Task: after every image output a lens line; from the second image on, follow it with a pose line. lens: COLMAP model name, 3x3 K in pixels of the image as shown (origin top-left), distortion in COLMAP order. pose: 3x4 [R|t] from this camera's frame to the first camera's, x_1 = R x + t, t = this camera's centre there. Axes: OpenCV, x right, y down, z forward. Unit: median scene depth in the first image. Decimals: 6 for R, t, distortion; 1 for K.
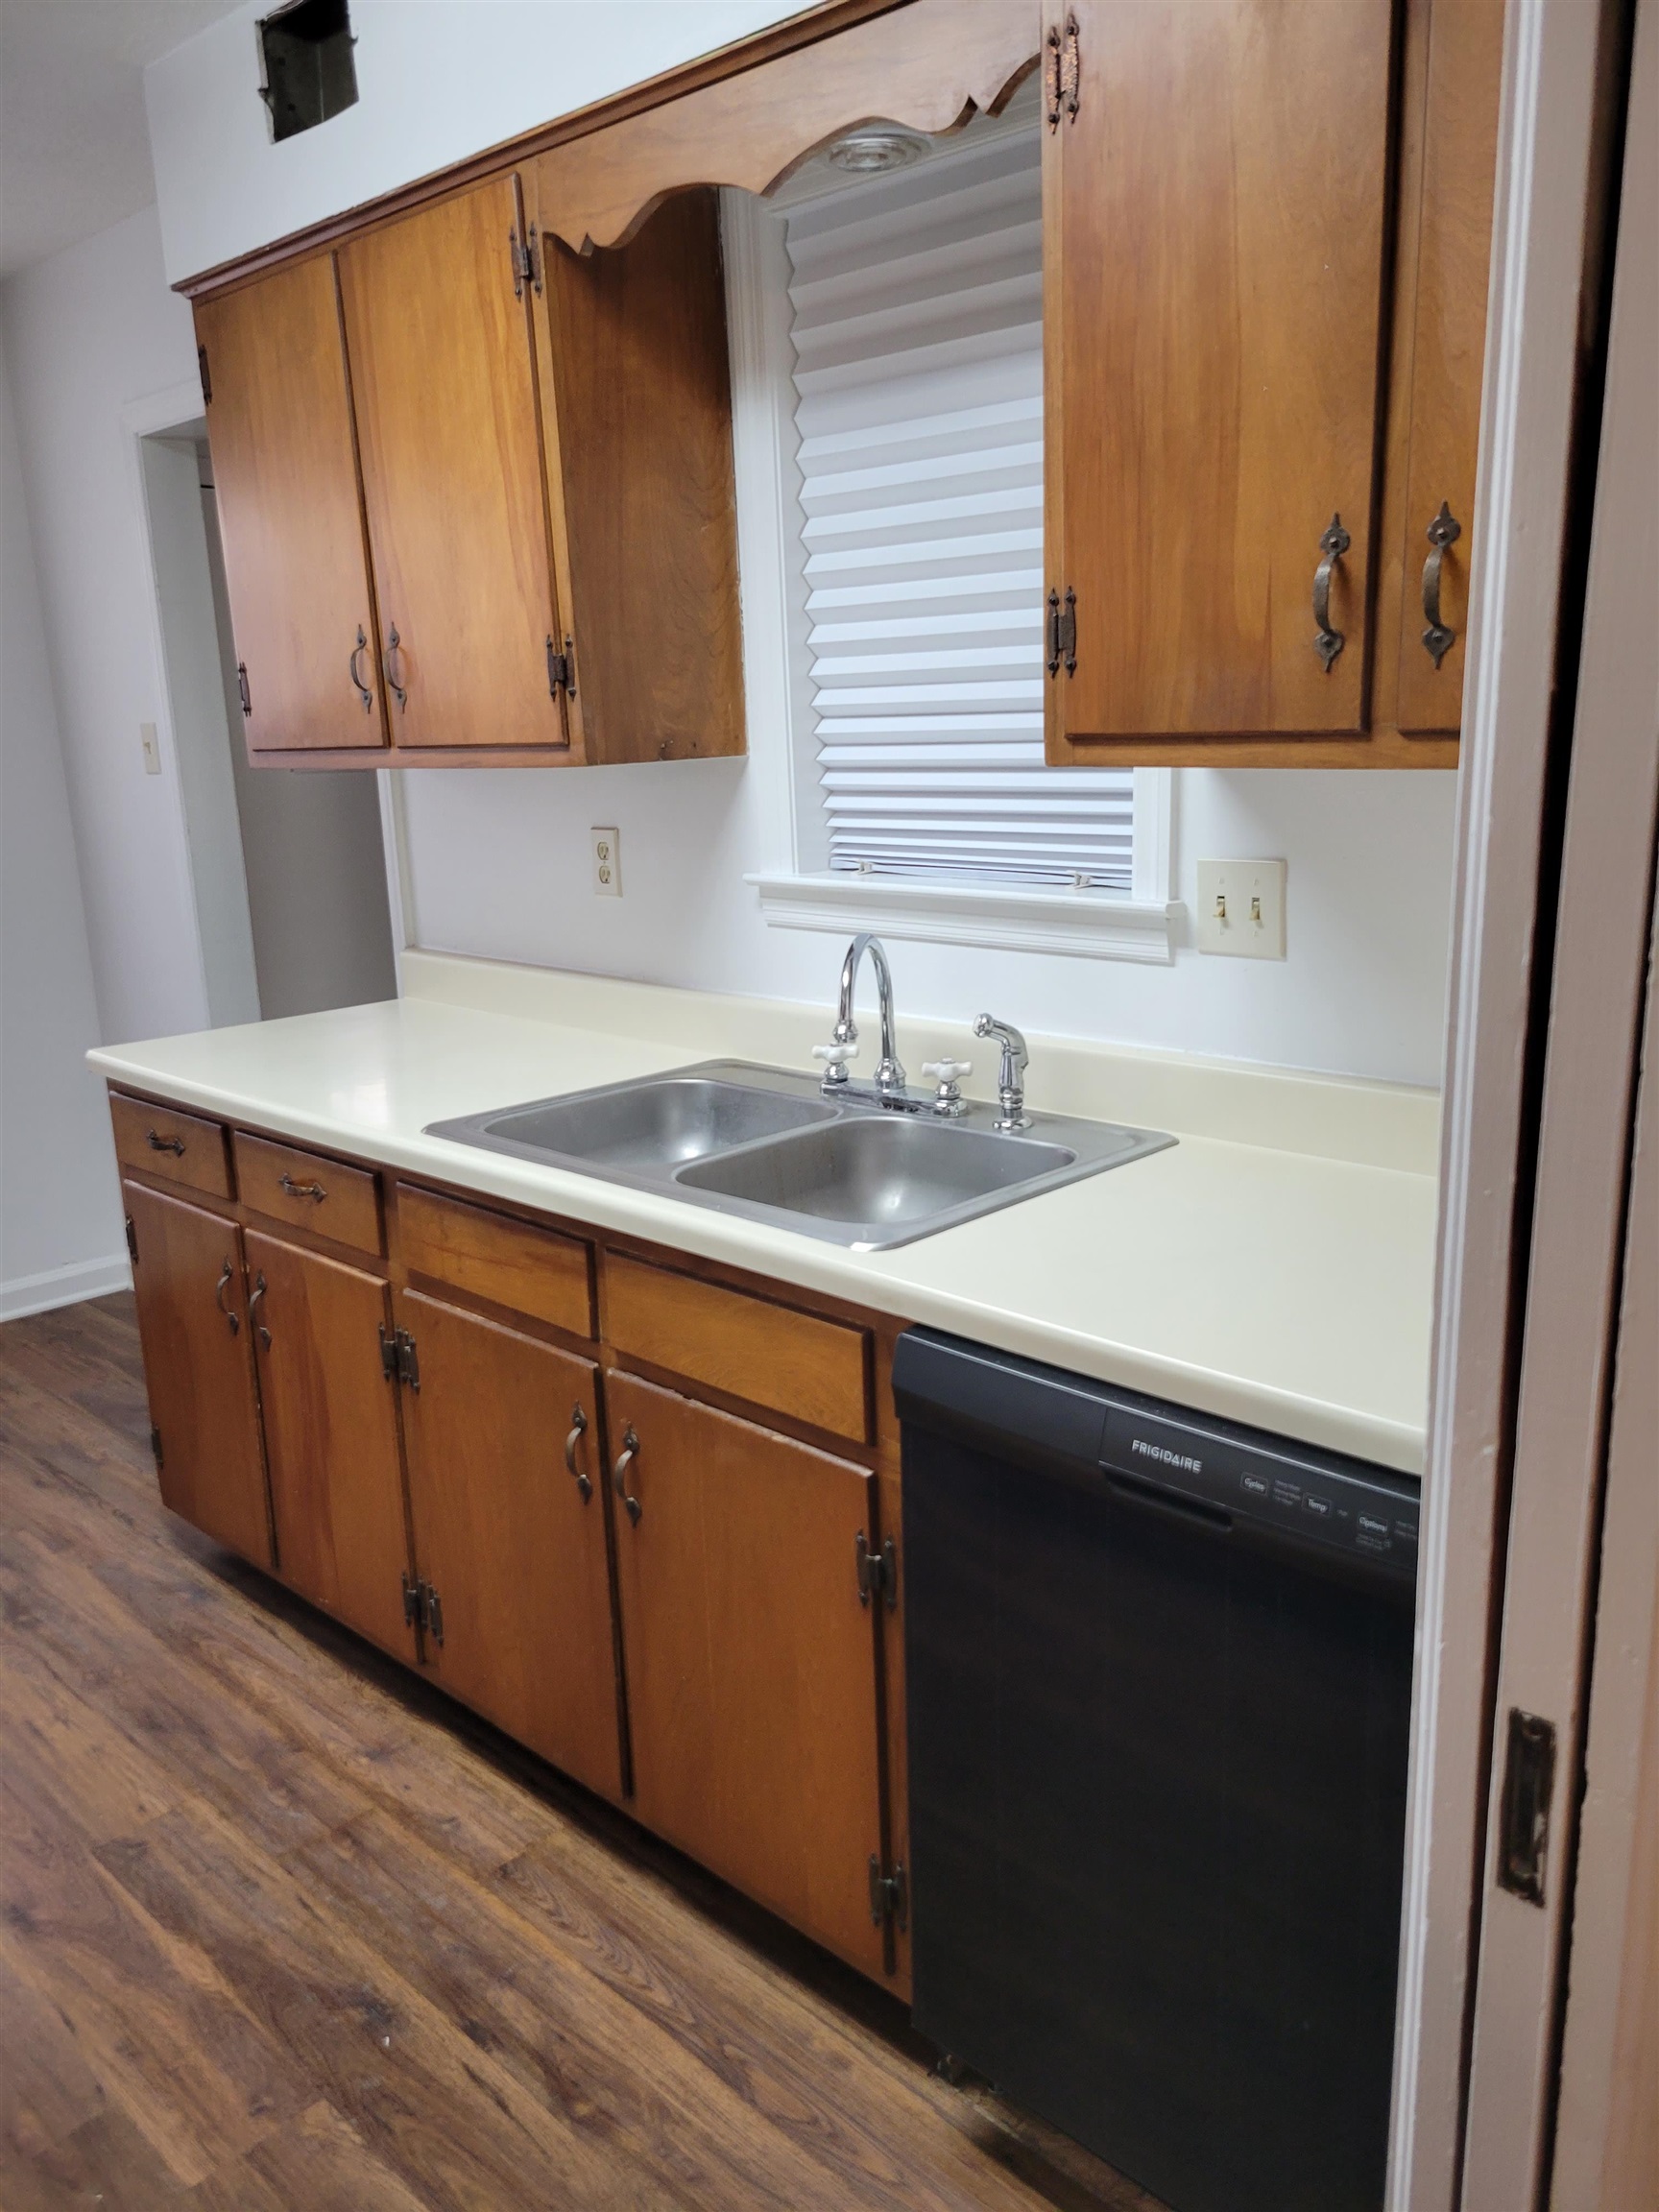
lens RADIAL K [[1651.9, 0, 823.6], [0, 1651.9, 1075.6], [0, 0, 1]] dist [0.068889, -0.047771]
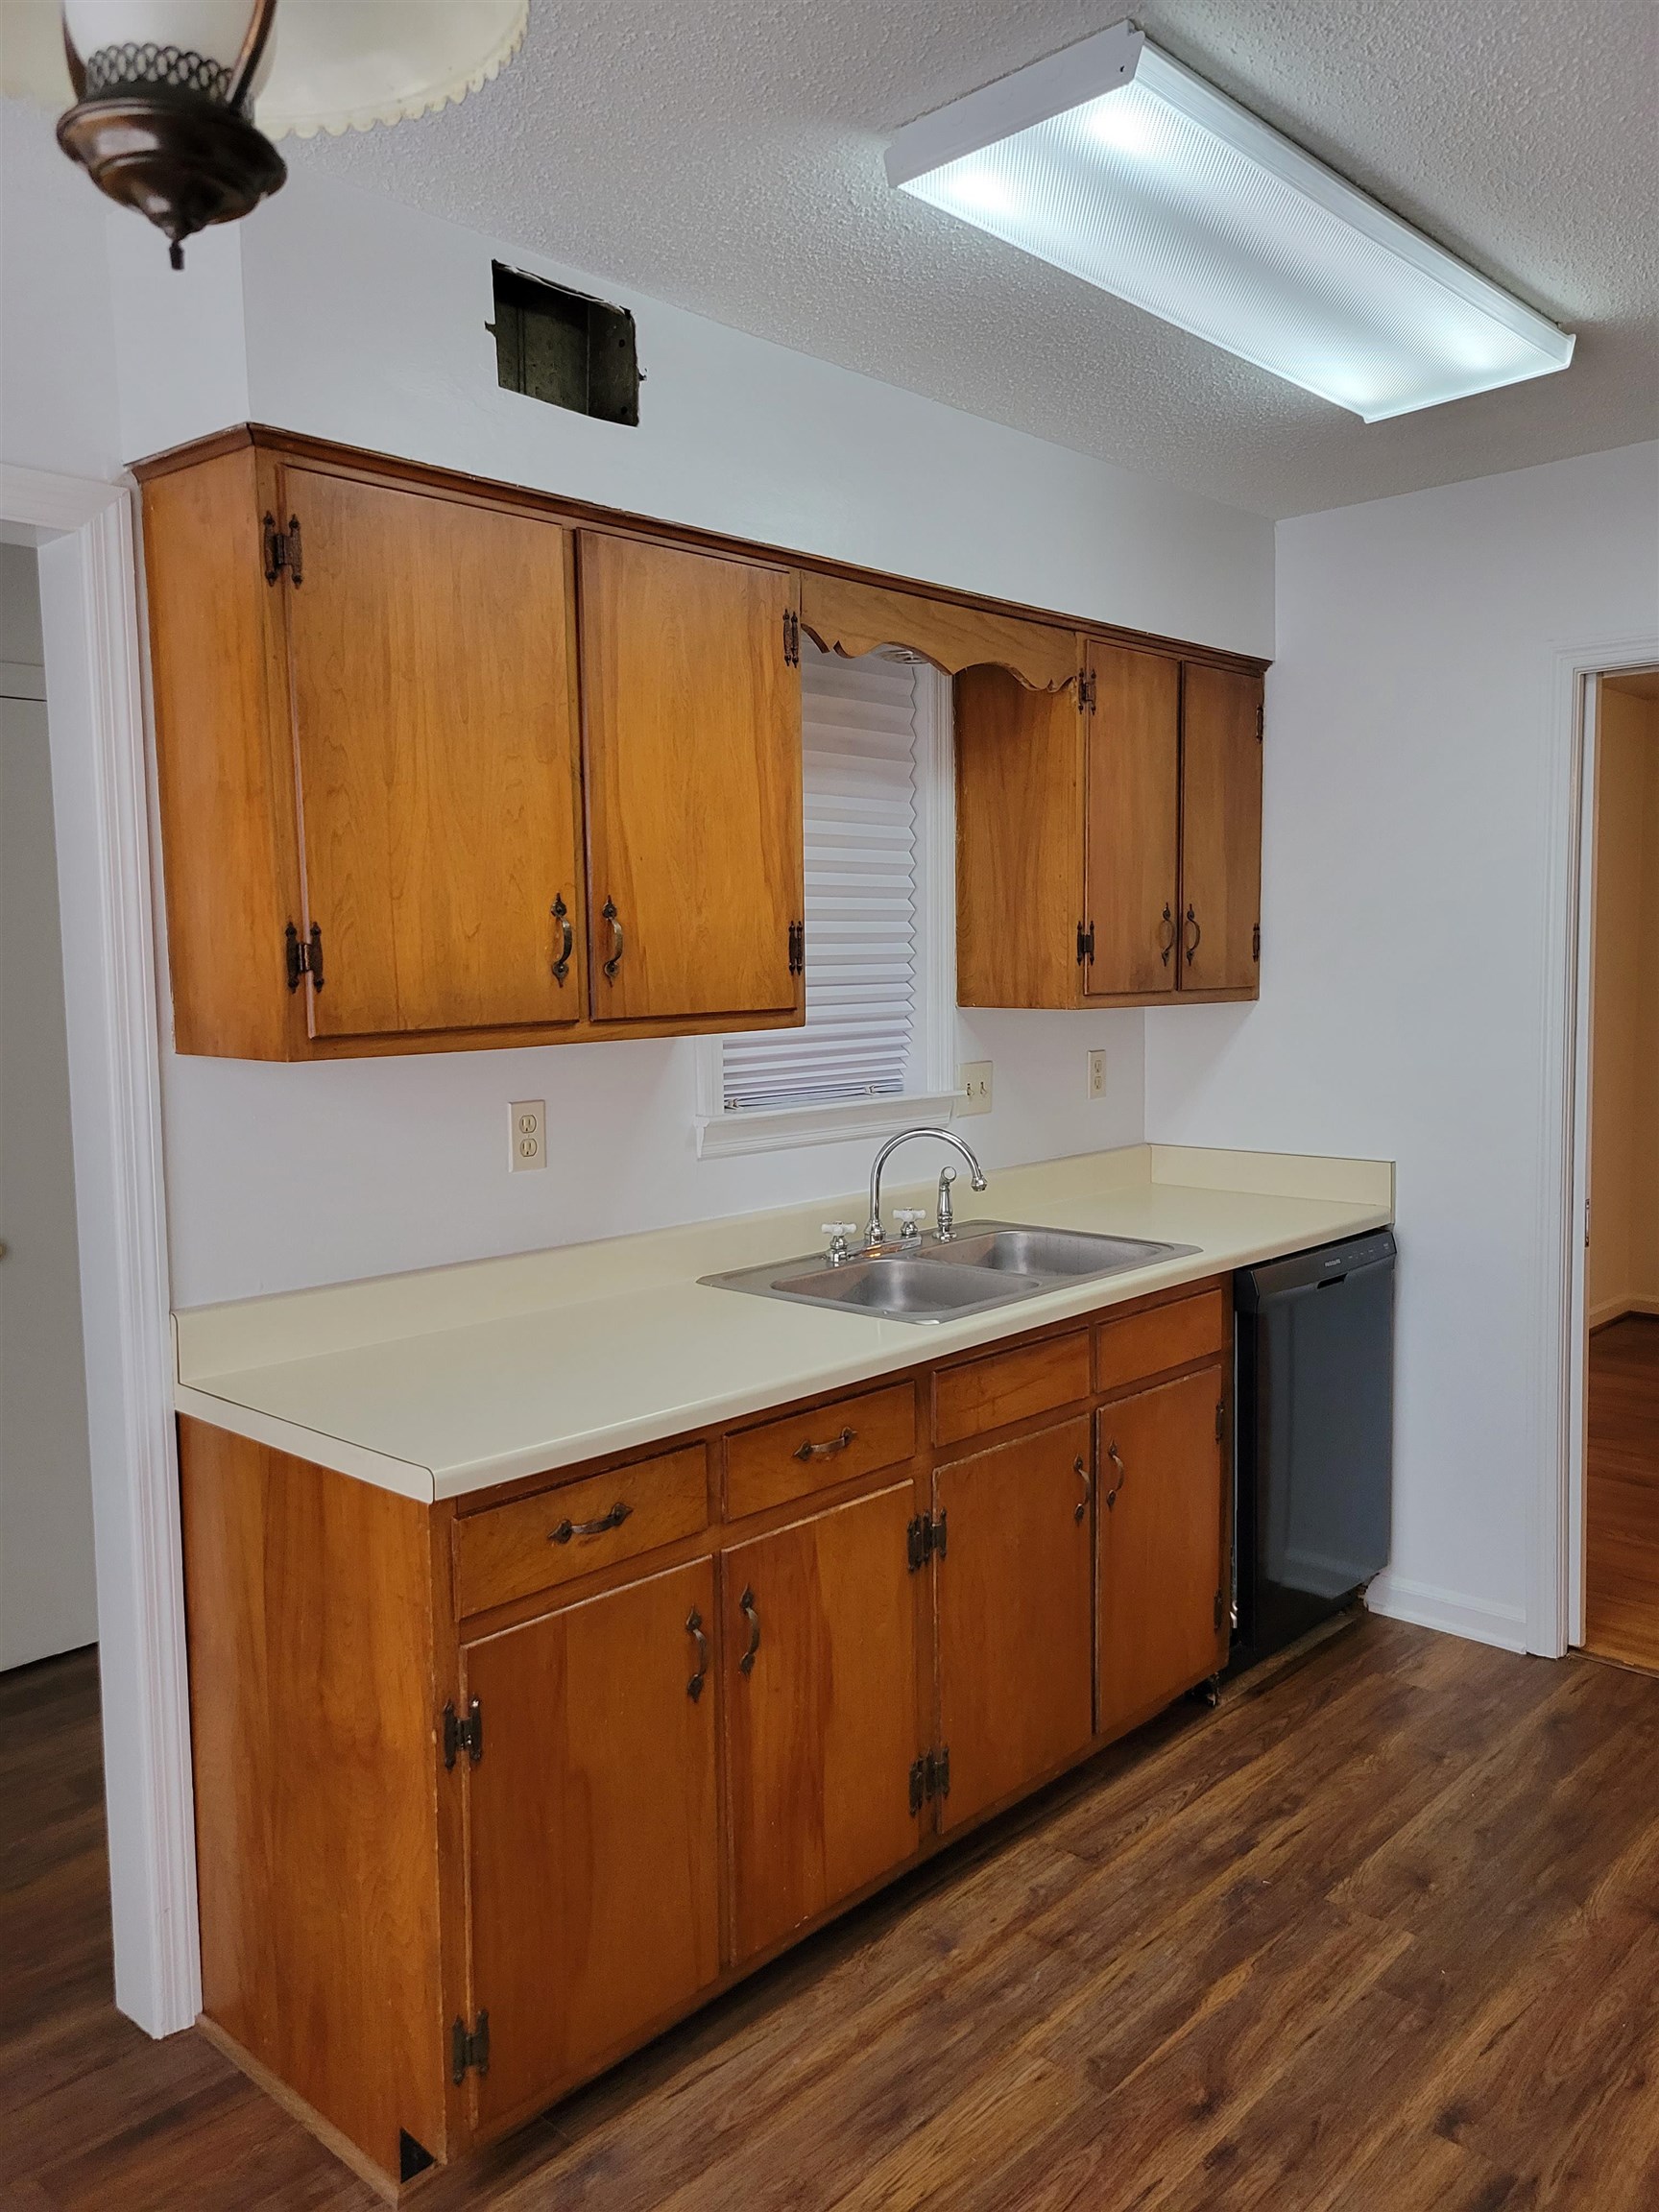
lens RADIAL K [[1651.9, 0, 823.6], [0, 1651.9, 1075.6], [0, 0, 1]] dist [0.068889, -0.047771]
pose [[-0.011413, -0.041037, 0.999092, -1.453366], [0.231176, 0.971980, 0.042565, -0.212947], [-0.972845, 0.231452, -0.001606, 1.062568]]
